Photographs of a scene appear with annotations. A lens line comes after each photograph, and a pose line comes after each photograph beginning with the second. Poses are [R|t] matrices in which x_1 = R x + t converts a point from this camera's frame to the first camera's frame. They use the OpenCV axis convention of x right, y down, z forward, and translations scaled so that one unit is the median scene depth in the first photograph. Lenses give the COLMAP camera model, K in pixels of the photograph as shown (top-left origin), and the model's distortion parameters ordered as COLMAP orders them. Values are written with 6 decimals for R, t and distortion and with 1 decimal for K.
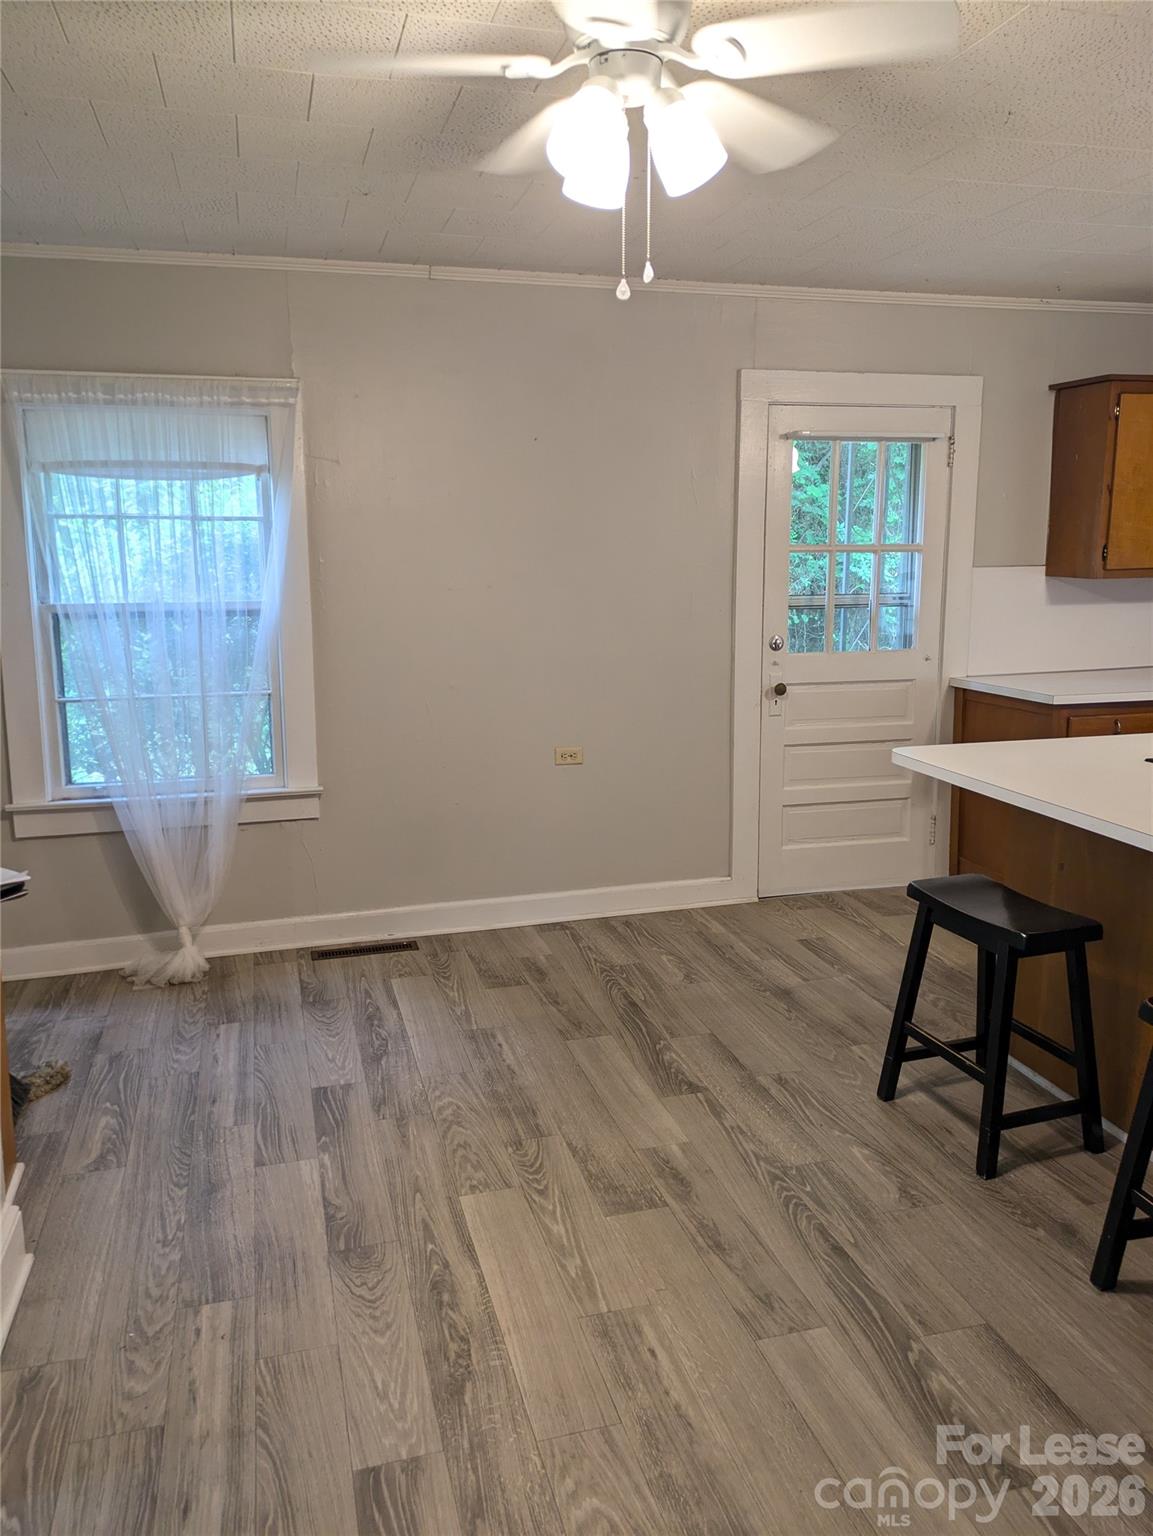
lens RADIAL K [[1146.3, 0, 569.4], [0, 1146.3, 763.5], [0, 0, 1]] dist [0.036595, -0.004027]
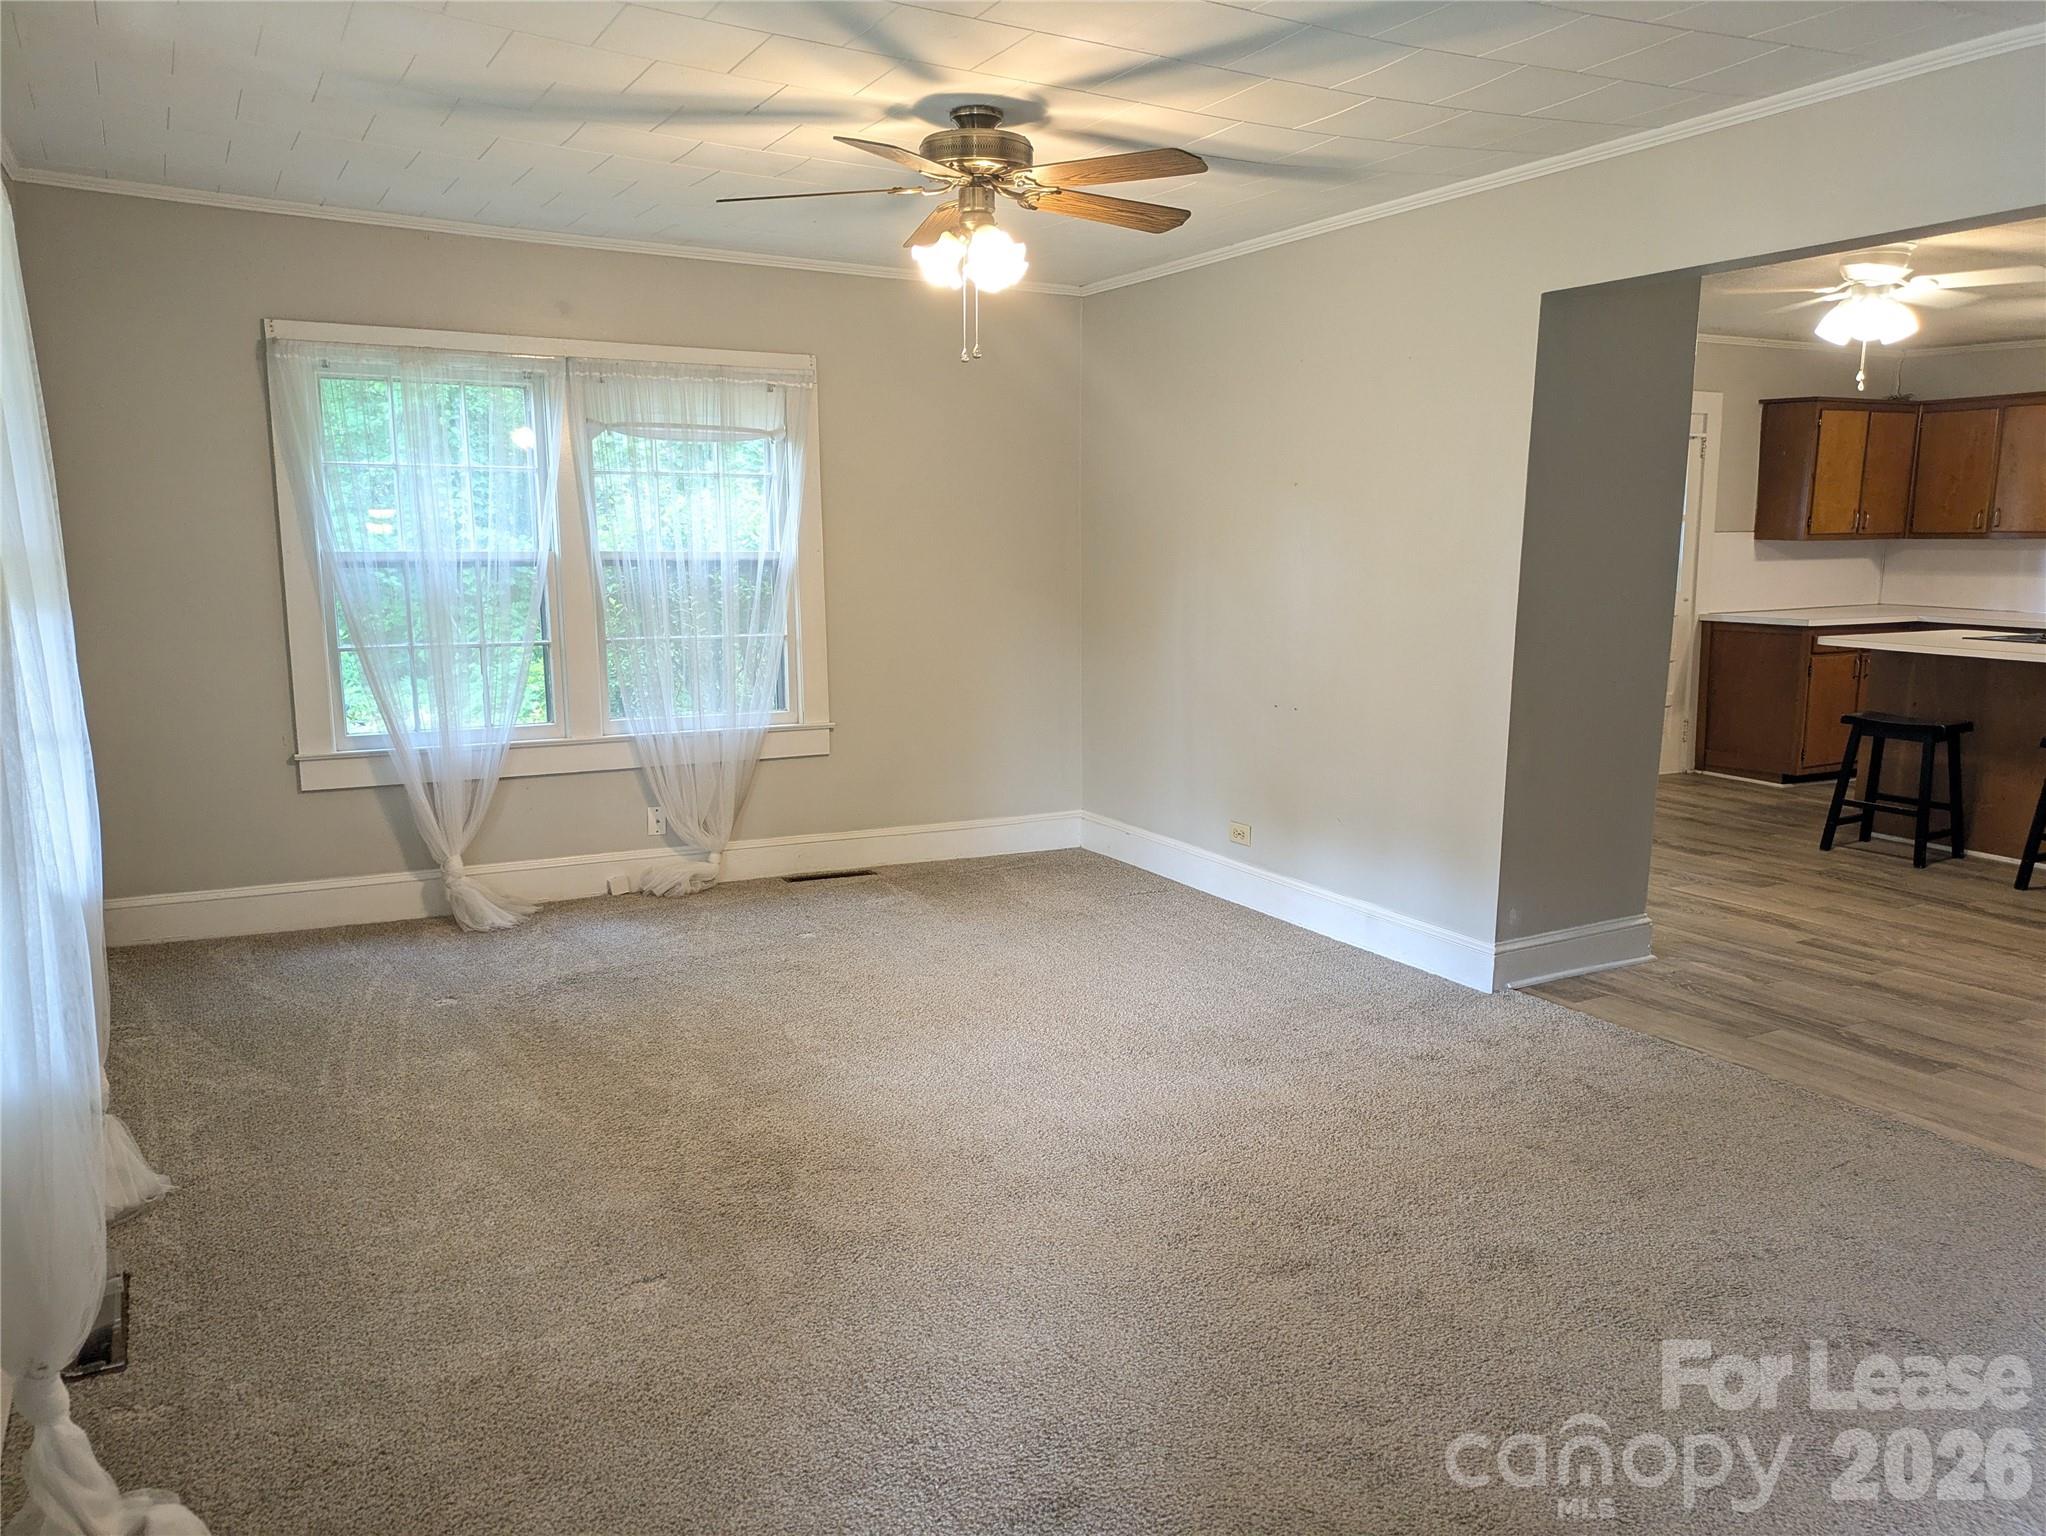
lens RADIAL K [[1505.2, 0, 1029.9], [0, 1505.2, 800.2], [0, 0, 1]] dist [0.038070, -0.007571]
pose [[0.970337, -0.031149, 0.239740, -0.898667], [0.034515, 0.999356, -0.009855, 0.138823], [-0.239279, 0.017837, 0.970787, -0.549867]]
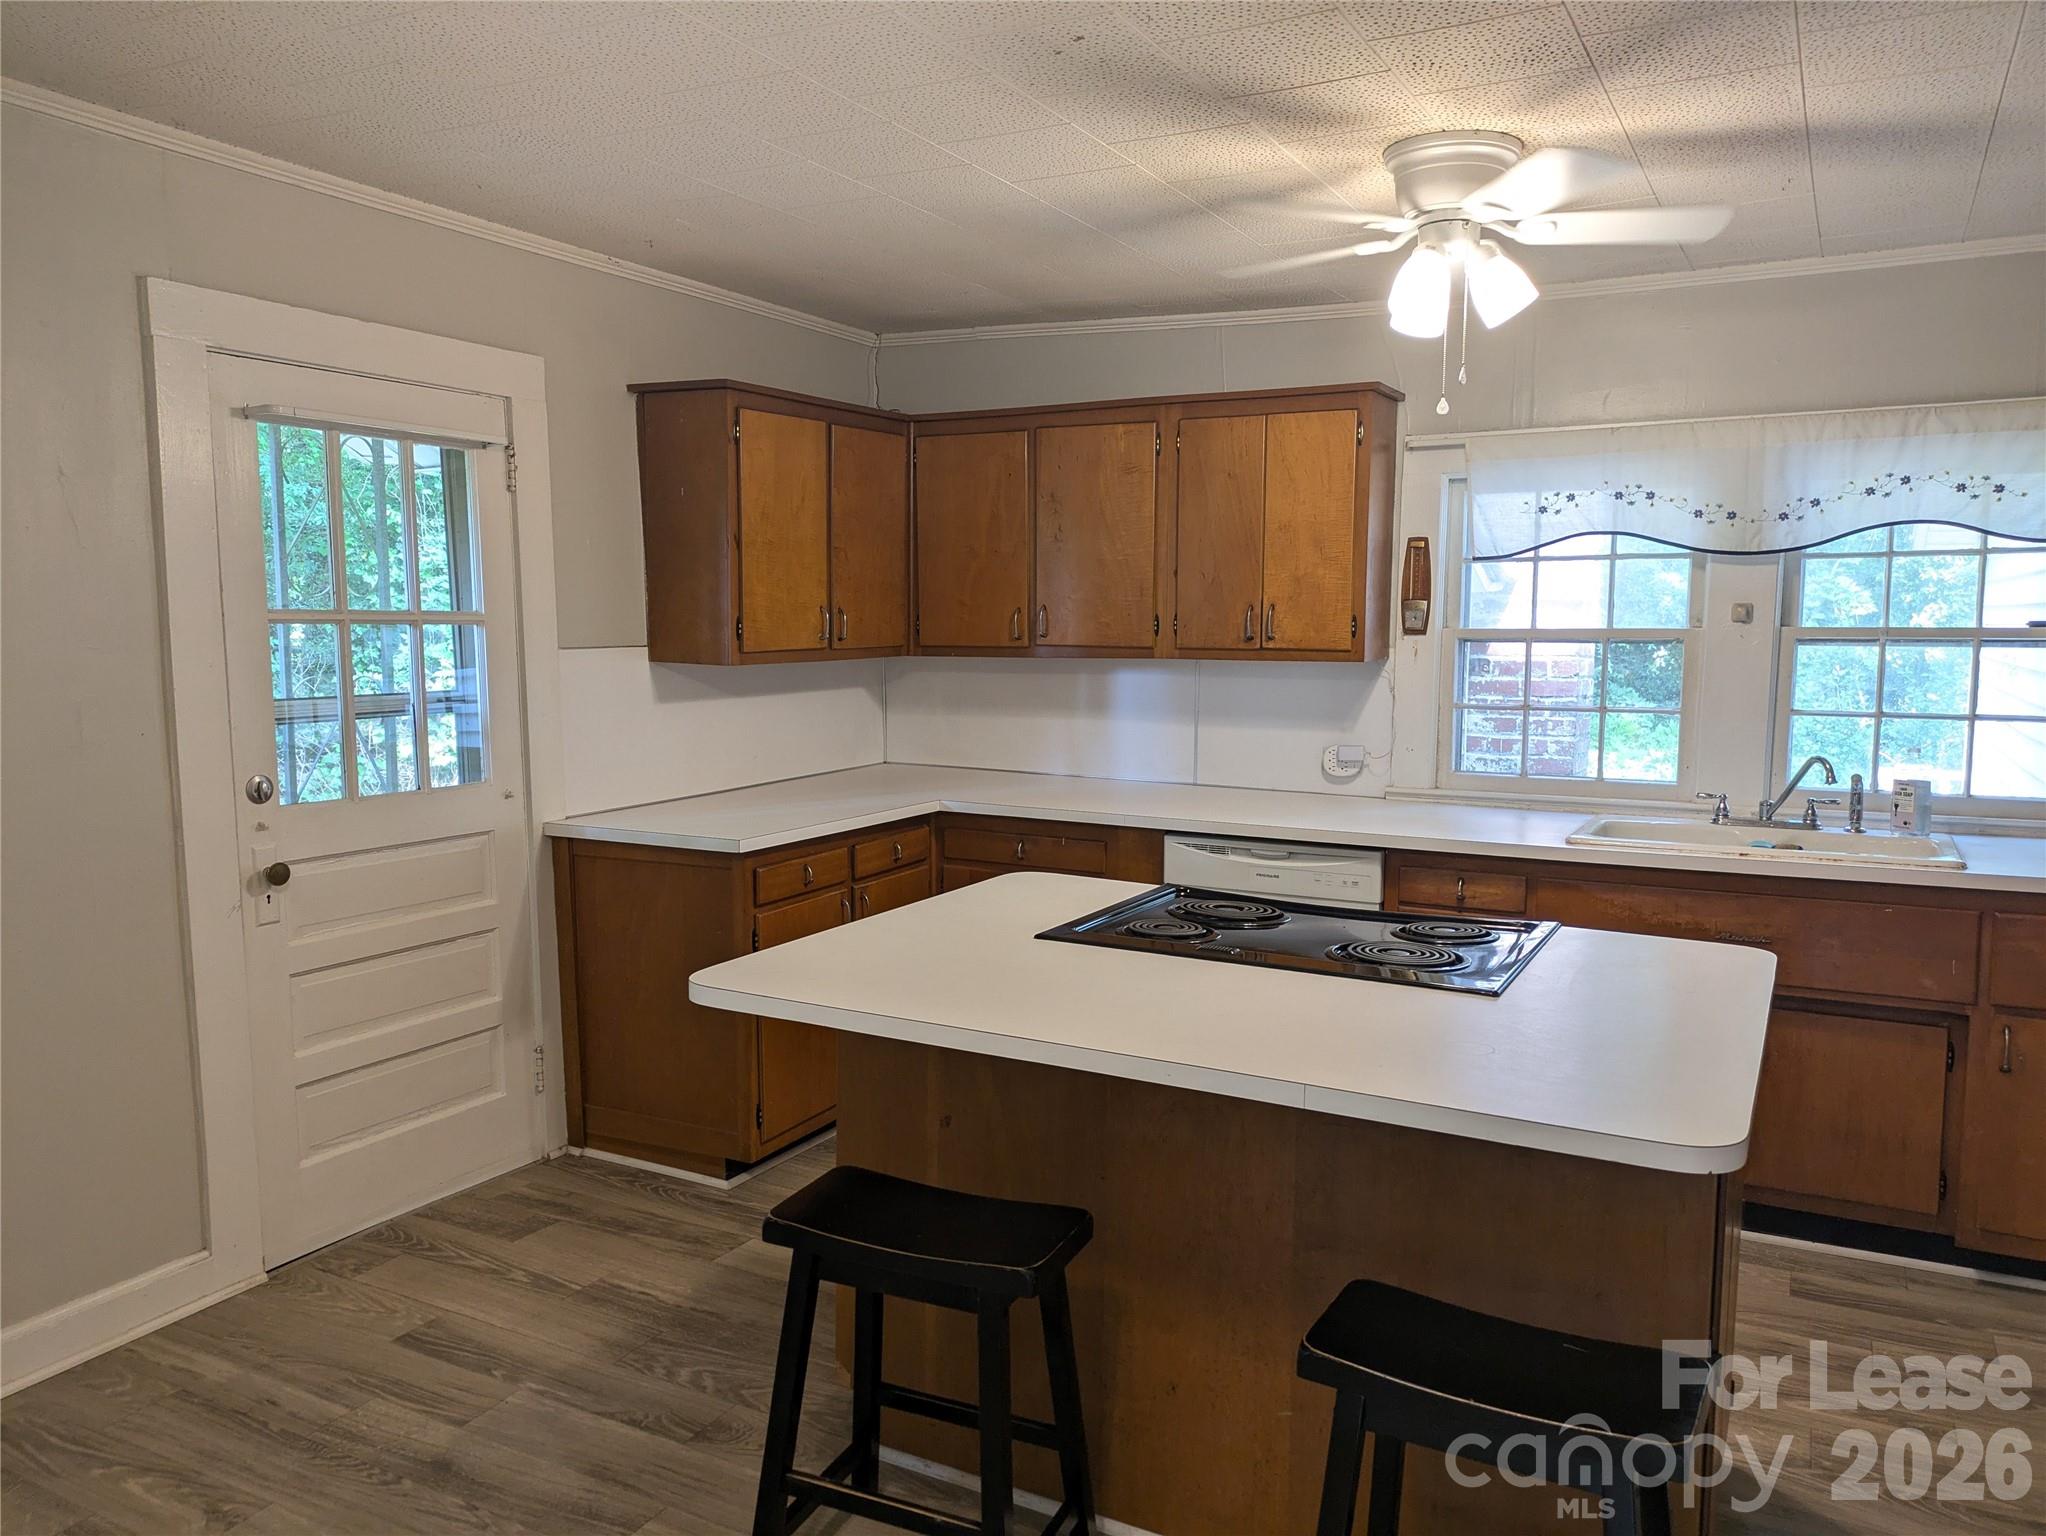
lens RADIAL K [[1503.9, 0, 1008.5], [0, 1503.9, 773.8], [0, 0, 1]] dist [0.039806, -0.010018]
pose [[0.692227, -0.066836, 0.718579, -0.087507], [0.125587, 0.991666, -0.028745, -0.047853], [-0.710669, 0.110142, 0.694851, 0.257217]]
